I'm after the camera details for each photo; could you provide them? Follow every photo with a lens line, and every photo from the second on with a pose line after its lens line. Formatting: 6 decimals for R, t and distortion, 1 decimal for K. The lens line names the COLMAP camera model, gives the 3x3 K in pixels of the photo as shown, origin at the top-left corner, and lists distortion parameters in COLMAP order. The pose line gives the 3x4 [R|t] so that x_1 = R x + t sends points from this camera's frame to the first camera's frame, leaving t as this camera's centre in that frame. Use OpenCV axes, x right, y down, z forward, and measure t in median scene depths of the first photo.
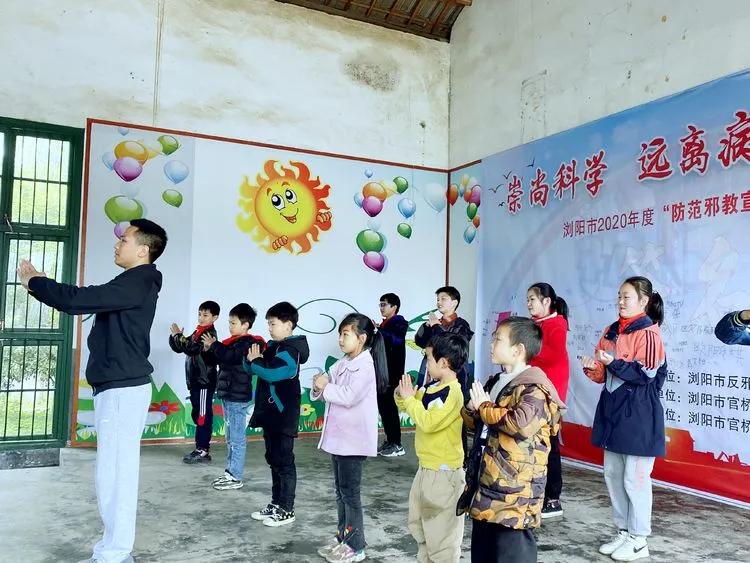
lens RADIAL K [[704.5, 0, 389.0], [0, 704.5, 287.8], [0, 0, 1]] dist [0.034223, 0.000000]
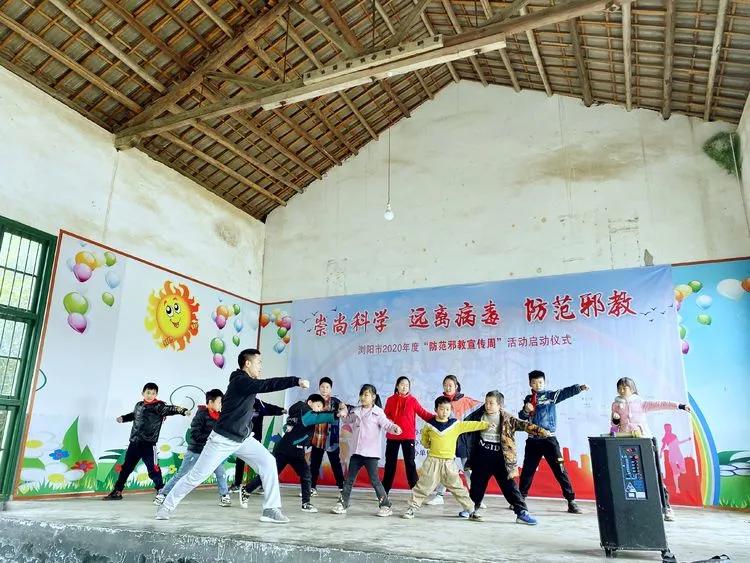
lens RADIAL K [[564.1, 0, 377.3], [0, 564.1, 287.7], [0, 0, 1]] dist [0.065559, -0.061393]
pose [[0.783973, 0.155850, 0.600914, -0.522230], [-0.032501, 0.976951, -0.210976, 0.054582], [-0.619944, 0.145869, 0.770968, -0.111673]]
